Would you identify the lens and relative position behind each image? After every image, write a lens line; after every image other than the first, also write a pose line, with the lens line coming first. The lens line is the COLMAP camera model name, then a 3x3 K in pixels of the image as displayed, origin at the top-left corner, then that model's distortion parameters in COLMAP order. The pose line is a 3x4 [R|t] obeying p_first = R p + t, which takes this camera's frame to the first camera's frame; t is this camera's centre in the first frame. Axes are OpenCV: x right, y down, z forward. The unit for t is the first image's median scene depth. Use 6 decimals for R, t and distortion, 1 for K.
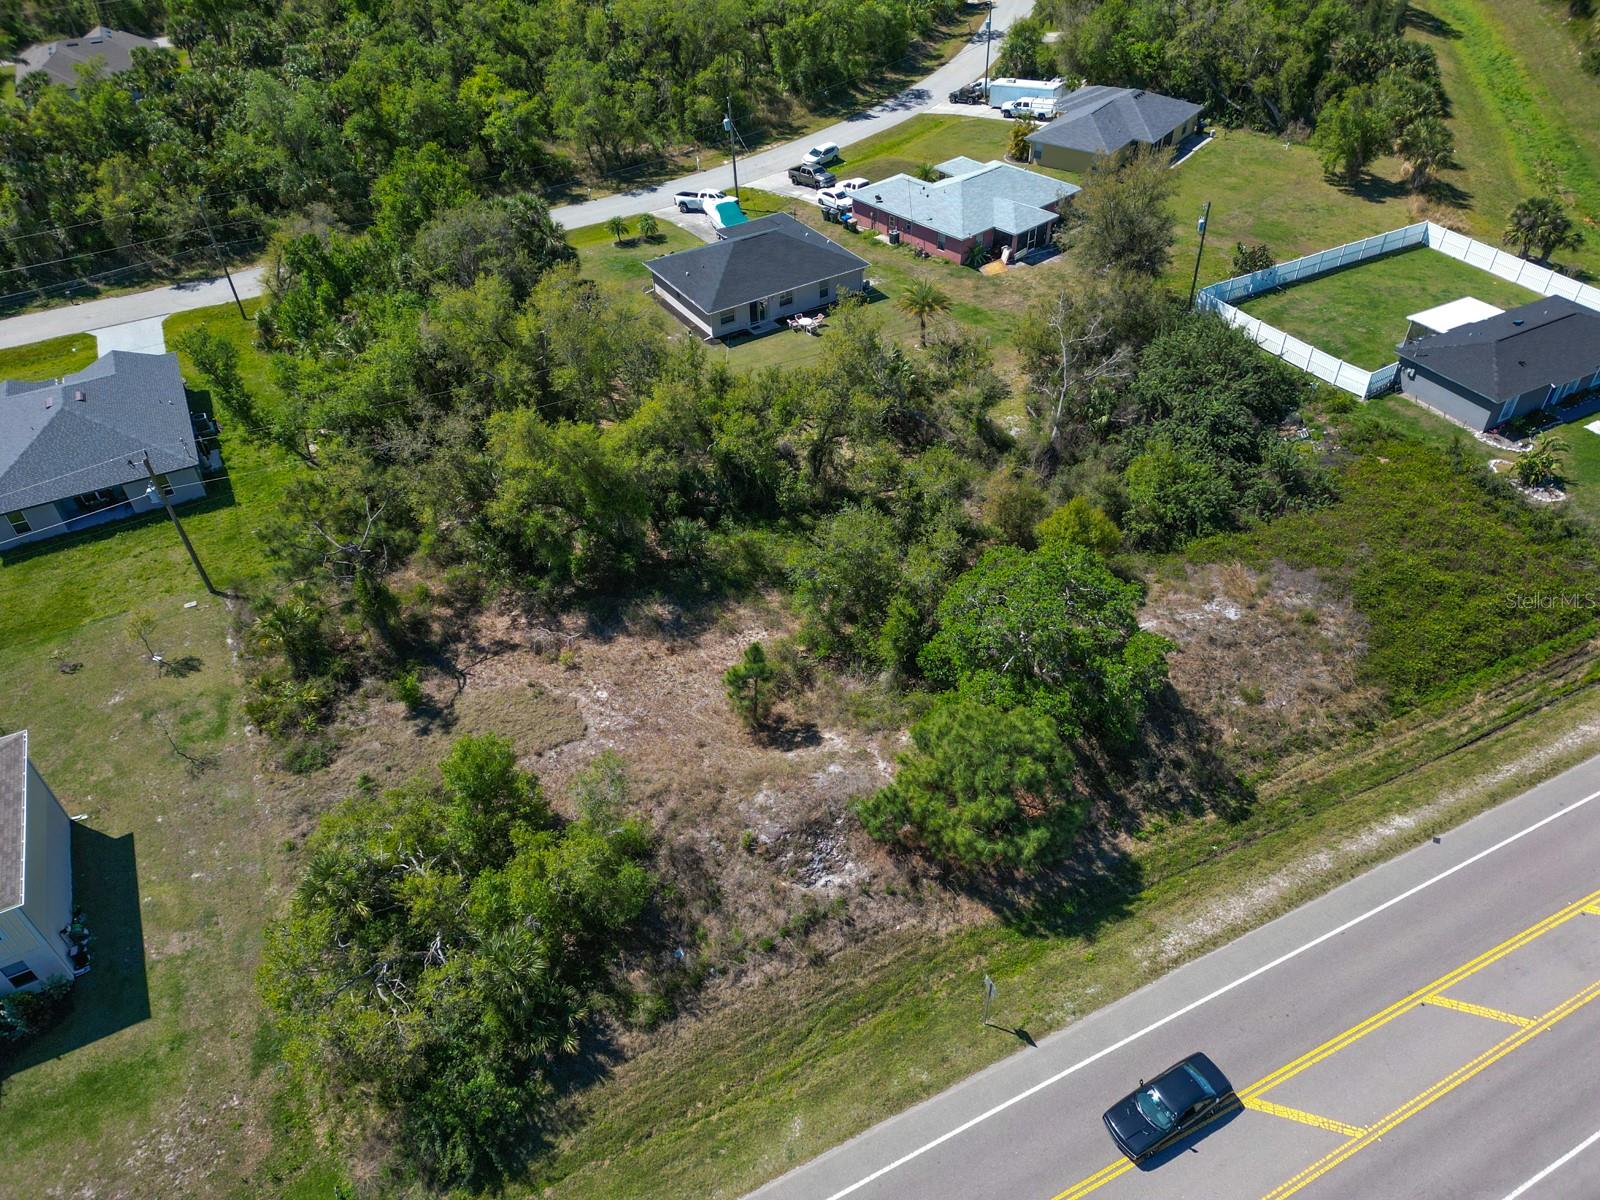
lens RADIAL K [[1124.0, 0, 800.0], [0, 1124.0, 600.0], [0, 0, 1]] dist [0.059002, -0.052756]
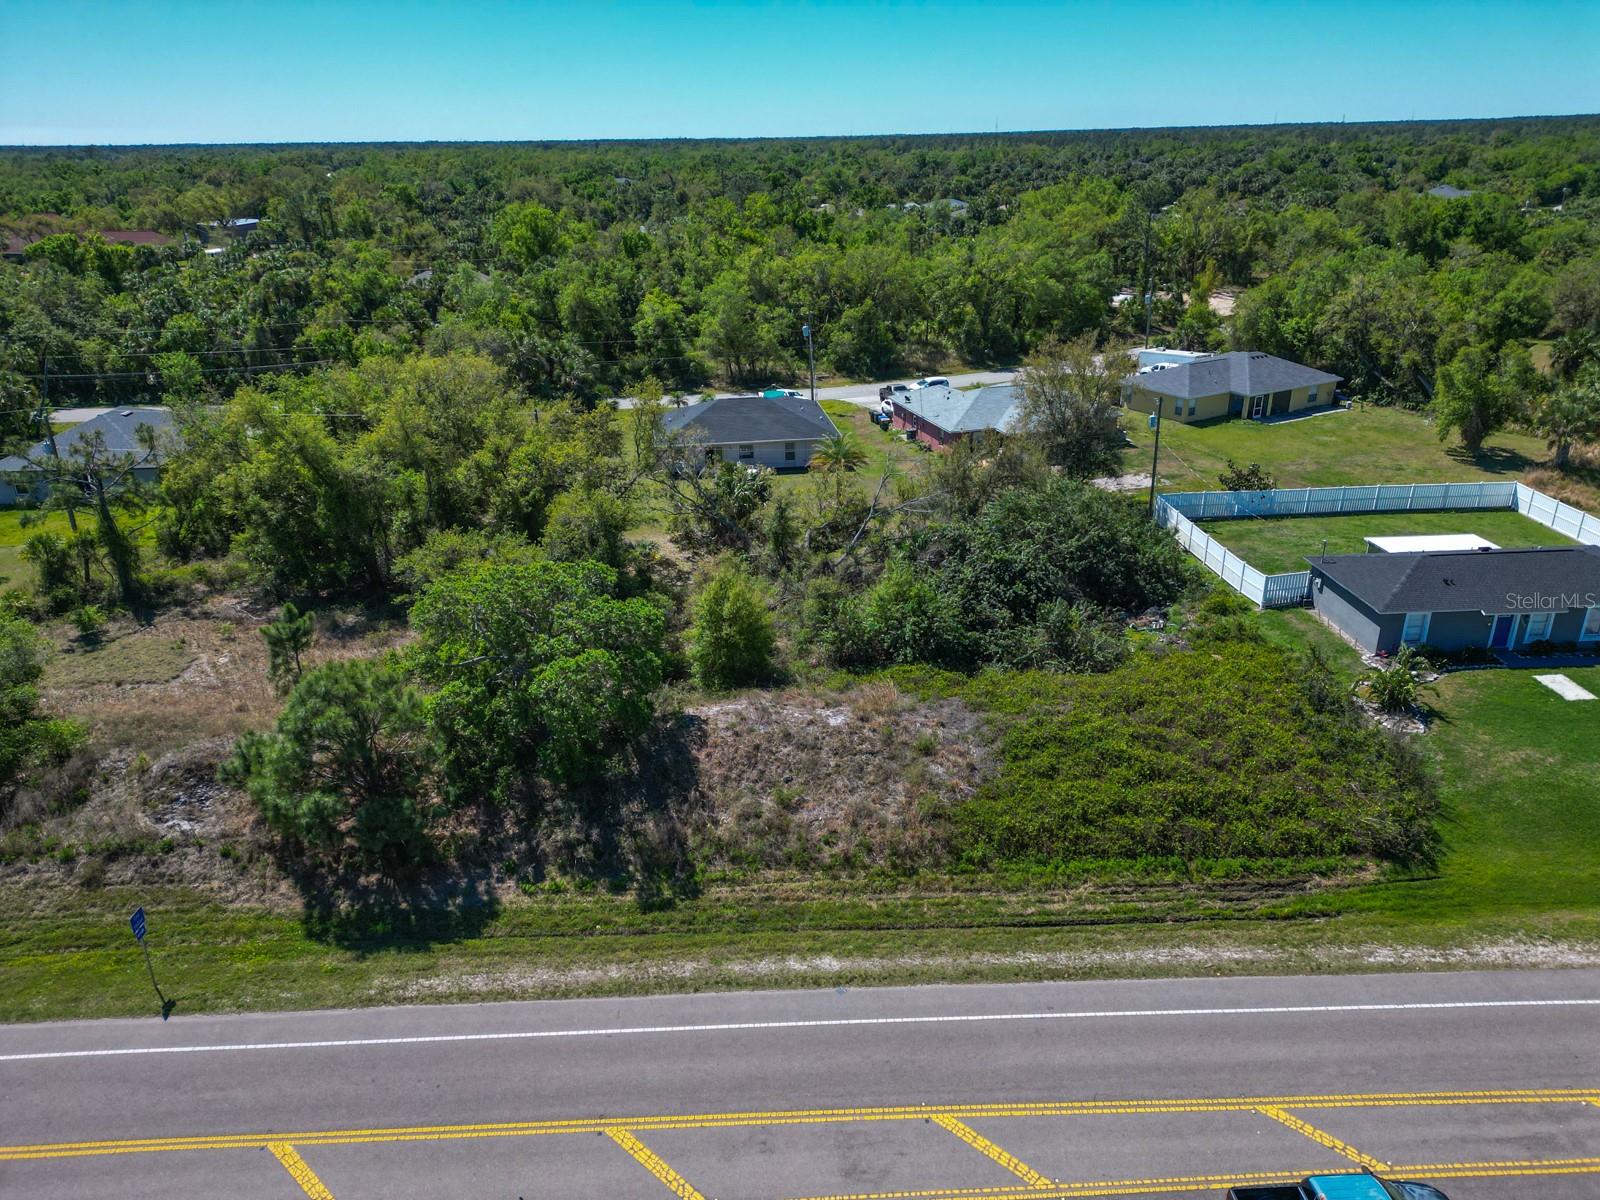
lens RADIAL K [[1117.1, 0, 800.0], [0, 1117.1, 600.0], [0, 0, 1]] dist [0.078989, -0.074998]
pose [[0.911356, 0.167585, -0.375960, 0.723618], [-0.271260, 0.931499, -0.242336, 0.151128], [0.309594, 0.322838, 0.894386, 0.247802]]
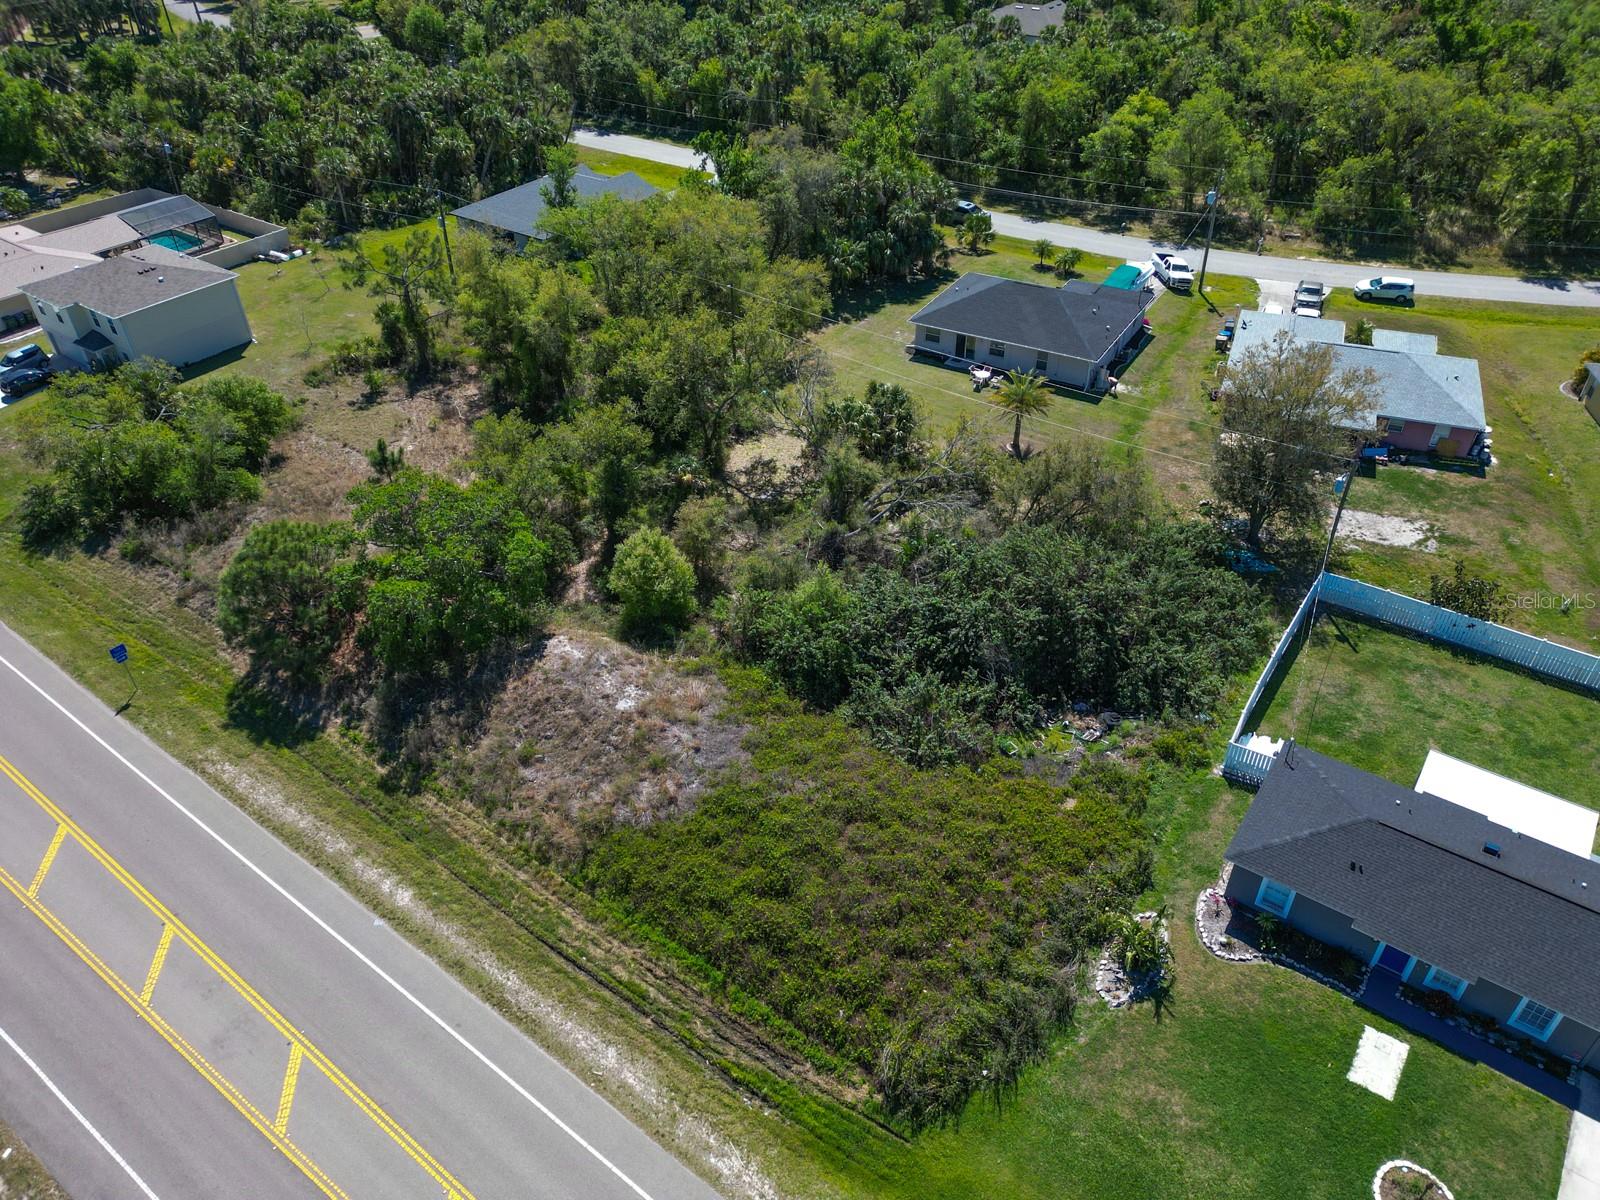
lens RADIAL K [[1117.1, 0, 800.0], [0, 1117.1, 600.0], [0, 0, 1]] dist [0.078989, -0.074998]
pose [[0.448045, 0.559907, -0.696964, 1.157013], [-0.571239, 0.778988, 0.258579, -0.418975], [0.687707, 0.282278, 0.668863, 0.506154]]
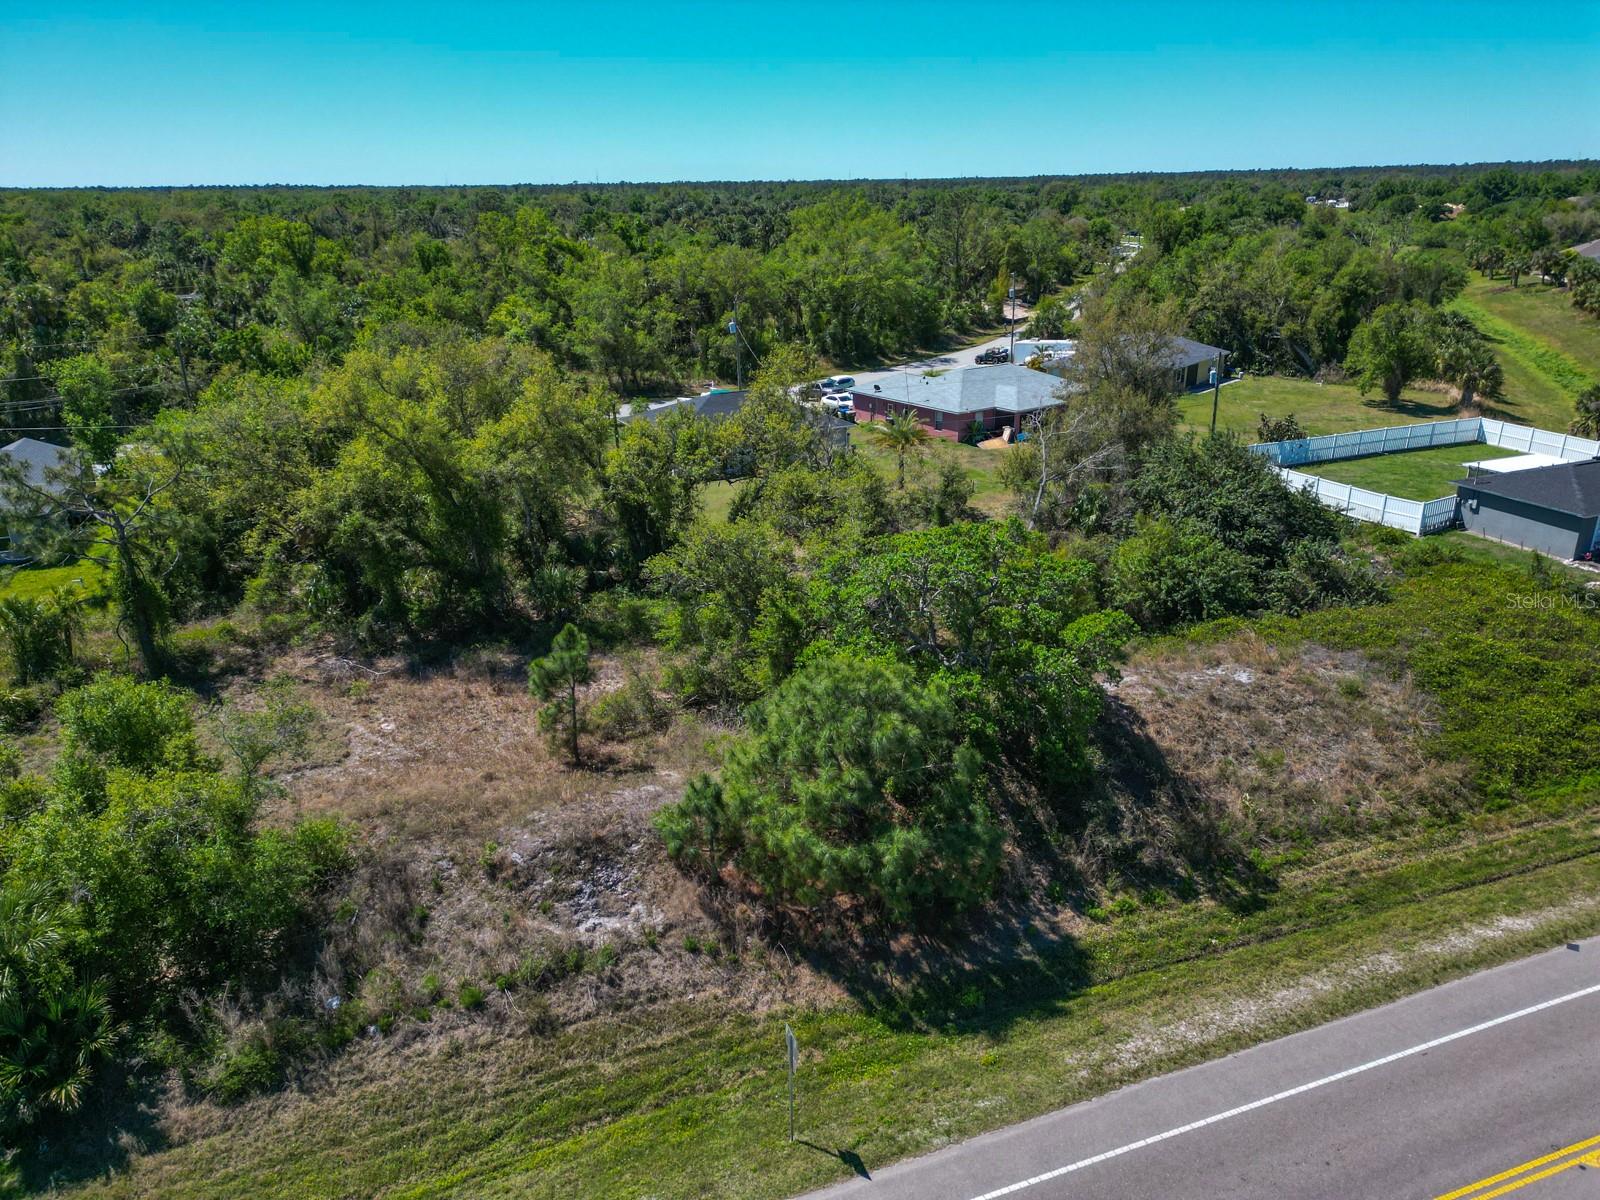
lens RADIAL K [[1124.0, 0, 800.0], [0, 1124.0, 600.0], [0, 0, 1]] dist [0.059002, -0.052756]
pose [[0.995661, 0.043742, -0.082137, 0.168584], [-0.068901, 0.939794, -0.334724, 0.256949], [0.062550, 0.338930, 0.938730, 0.300896]]
